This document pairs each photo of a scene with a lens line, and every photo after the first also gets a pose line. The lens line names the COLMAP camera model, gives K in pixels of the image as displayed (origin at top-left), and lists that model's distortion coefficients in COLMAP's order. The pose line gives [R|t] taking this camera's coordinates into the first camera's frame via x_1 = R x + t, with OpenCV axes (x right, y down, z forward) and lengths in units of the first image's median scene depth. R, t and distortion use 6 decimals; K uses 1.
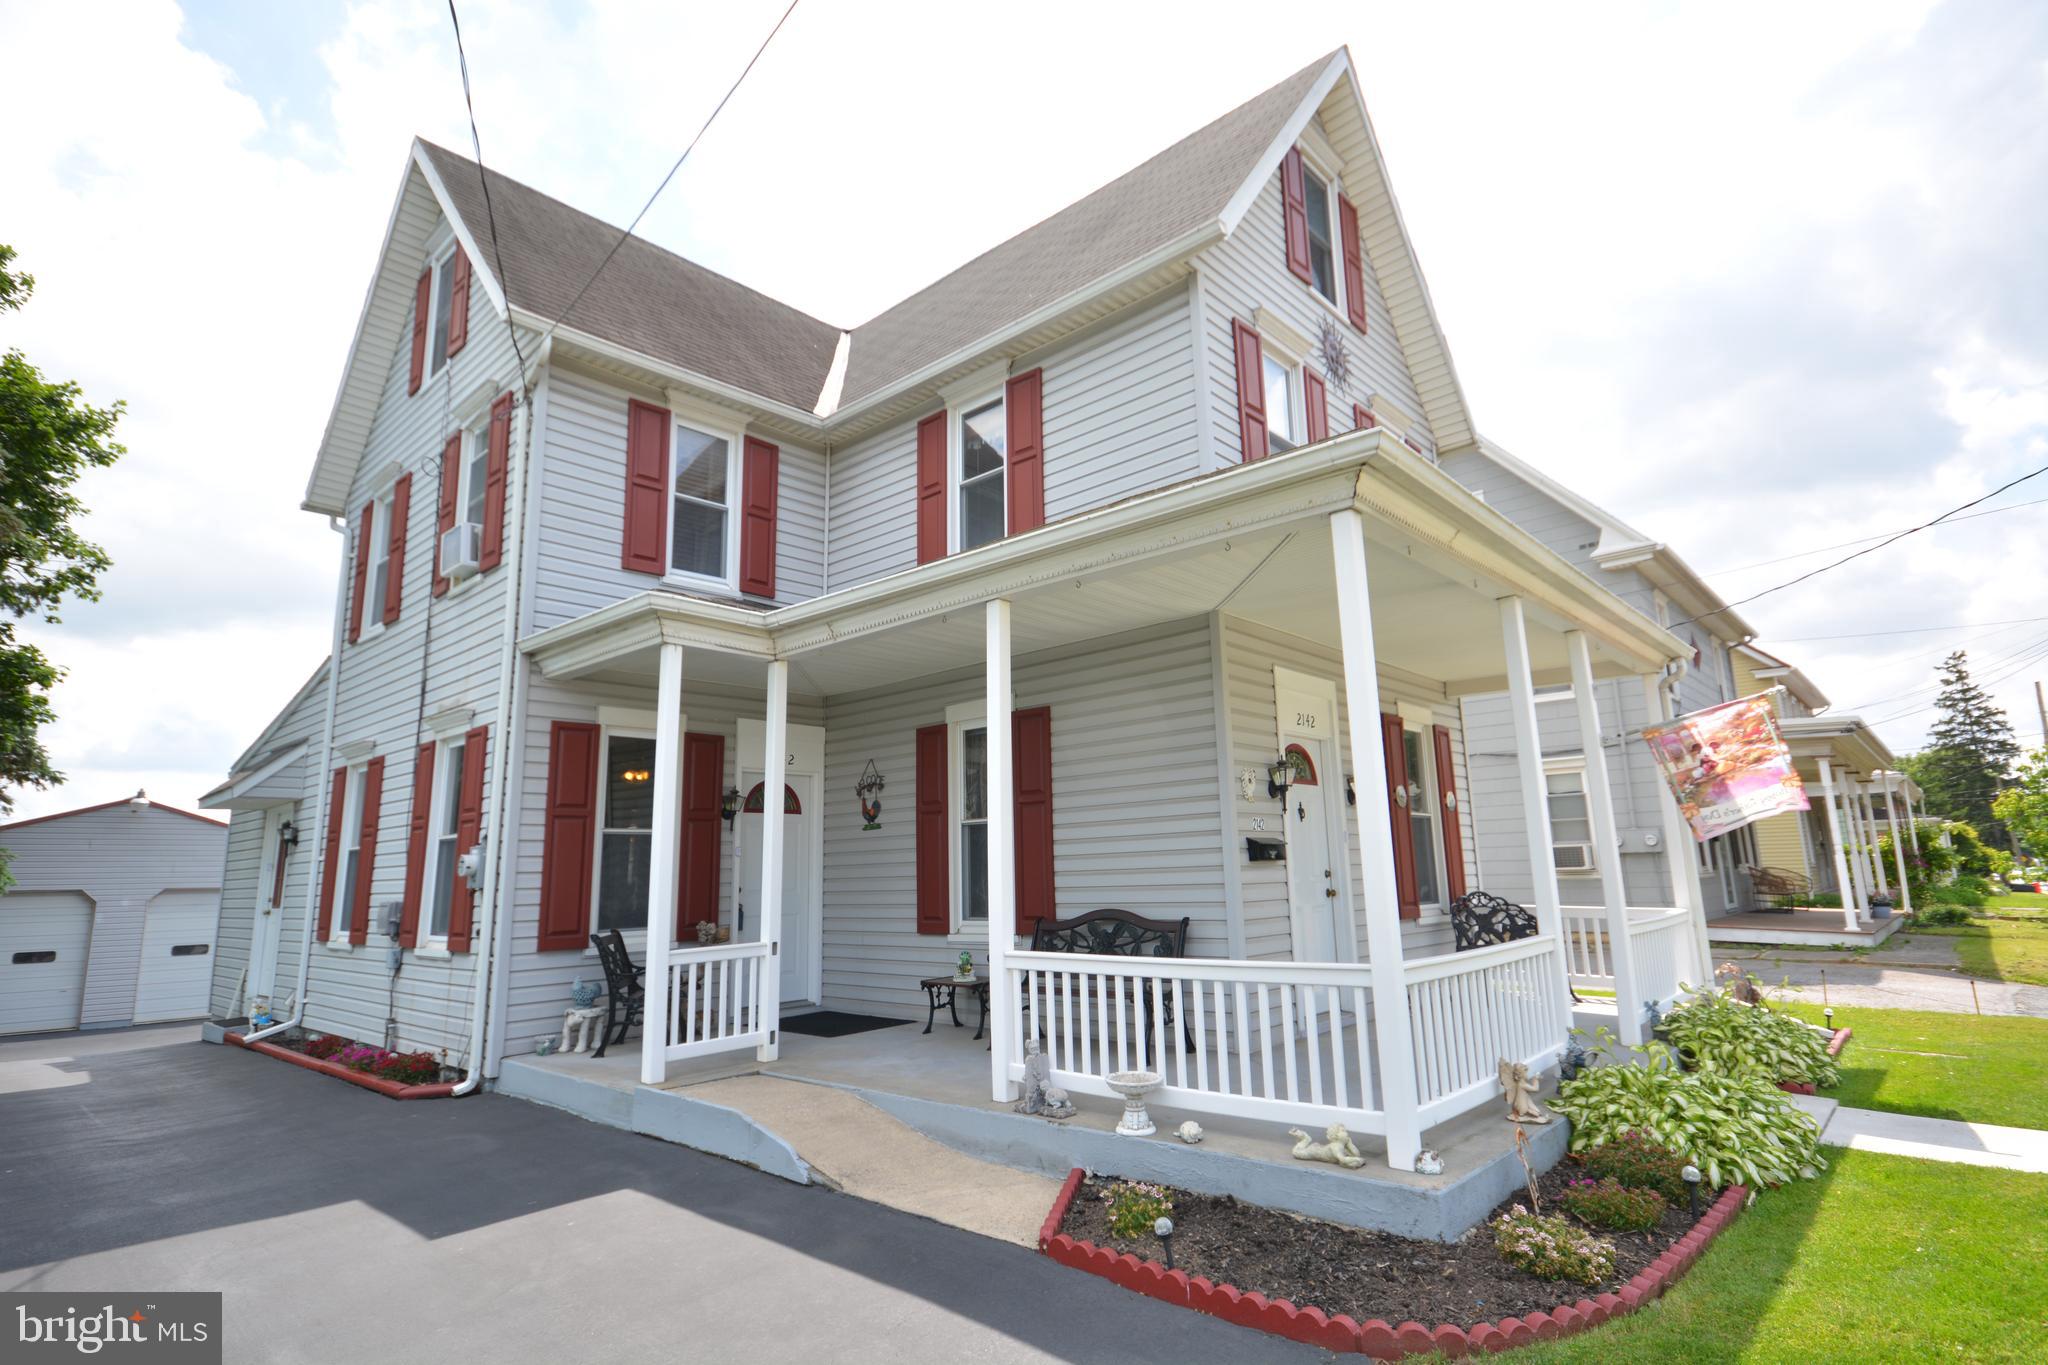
lens RADIAL K [[1040.0, 0, 1026.3], [0, 1040.0, 683.6], [0, 0, 1]] dist [0.012915, -0.003528]
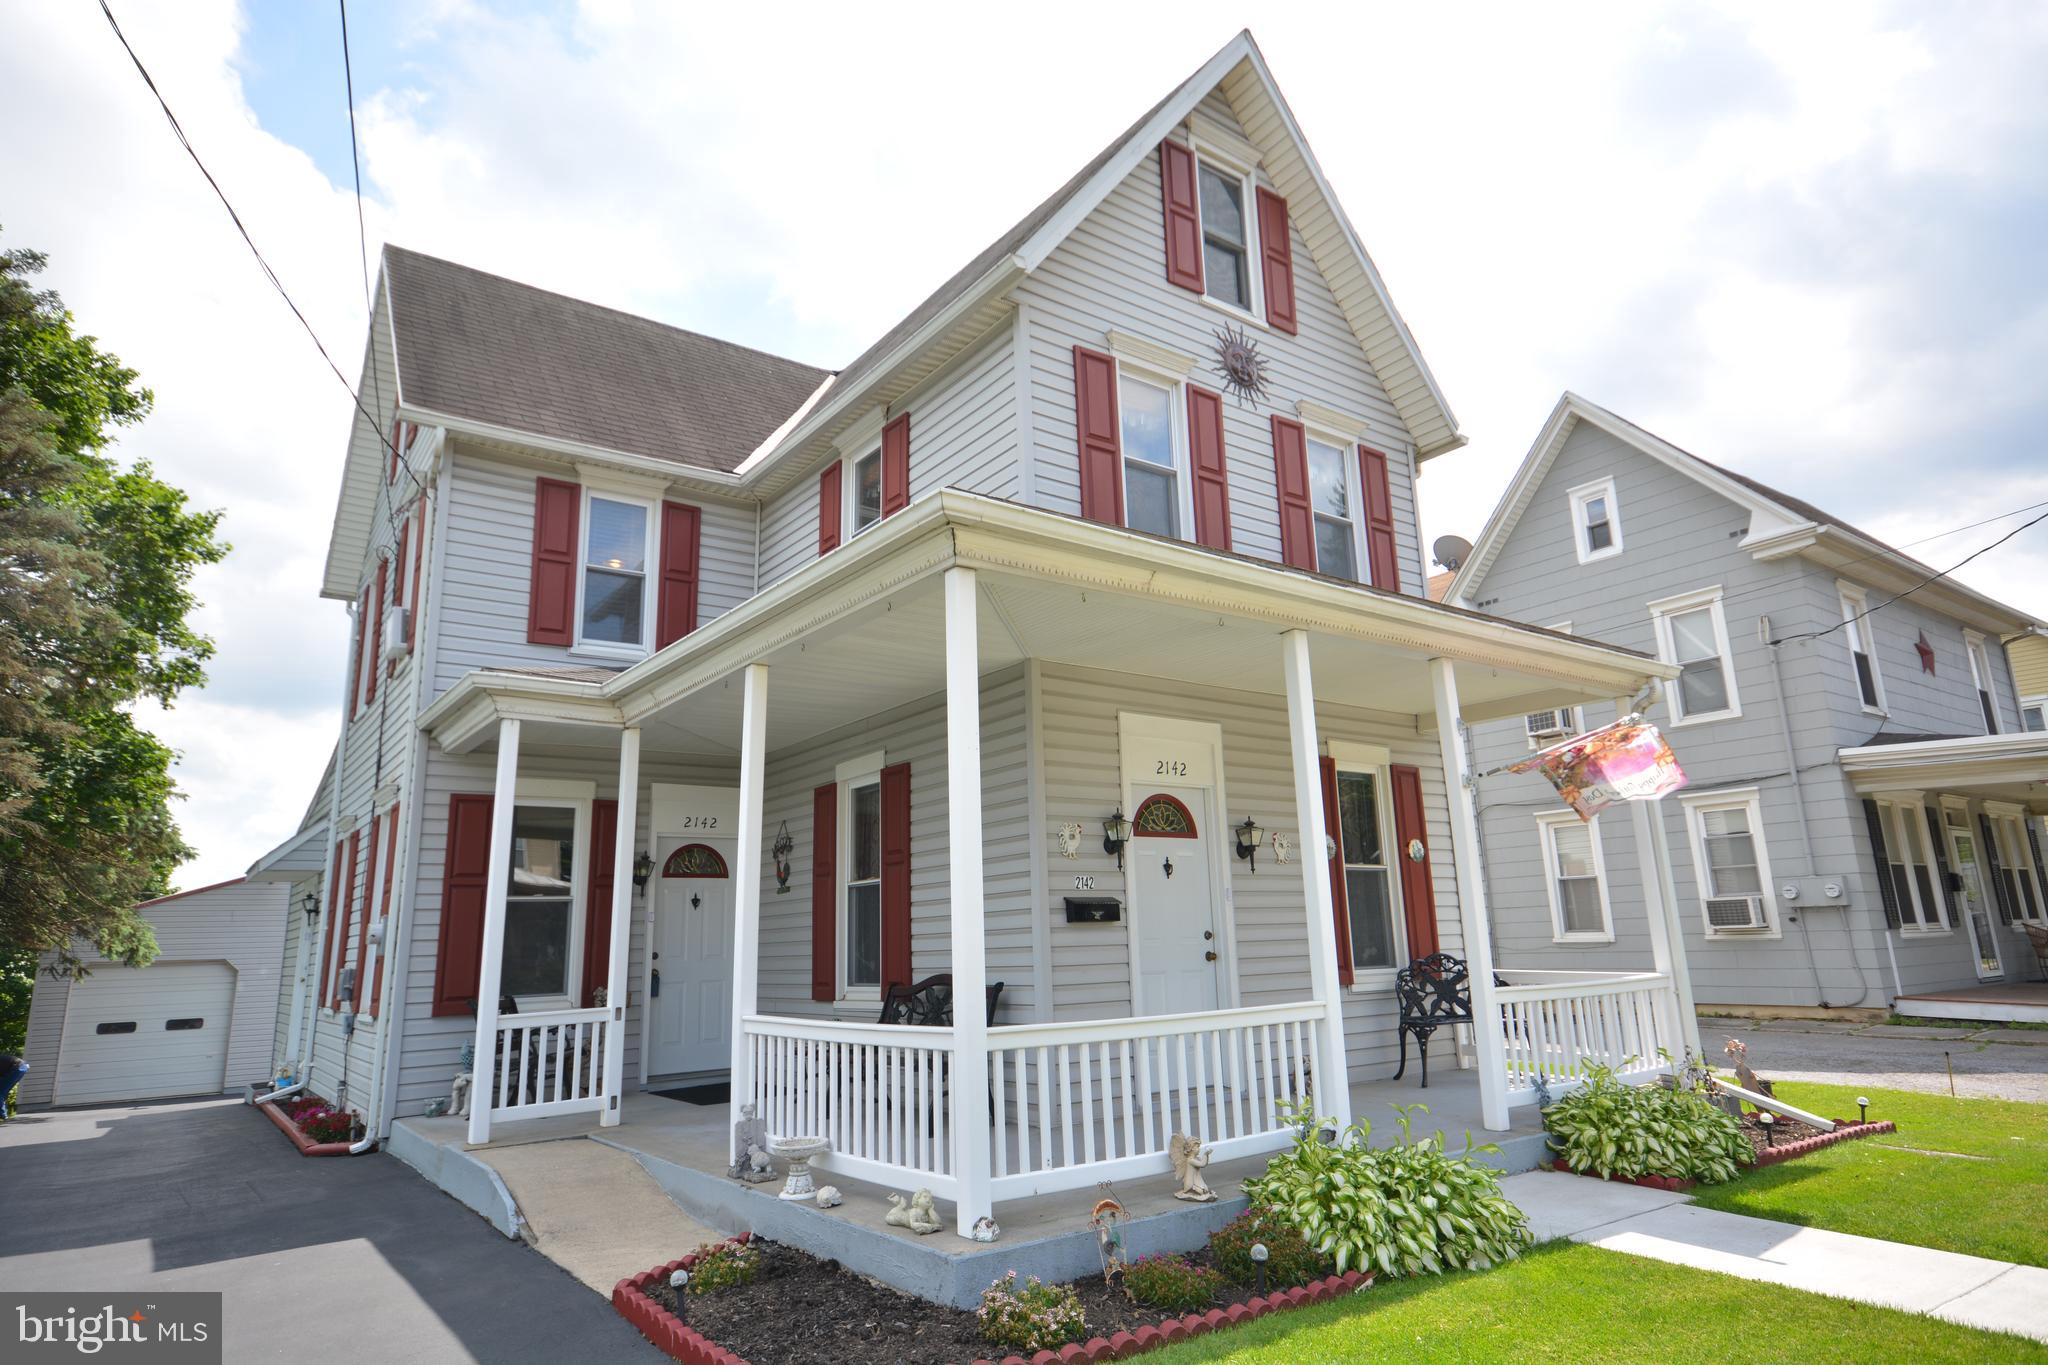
lens RADIAL K [[1176.5, 0, 1030.8], [0, 1176.5, 684.5], [0, 0, 1]] dist [0.016238, 0.004247]
pose [[0.980153, -0.048561, -0.192205, 0.317673], [0.042617, 0.998480, -0.034944, -0.006871], [0.193610, 0.026059, 0.980732, -0.046671]]
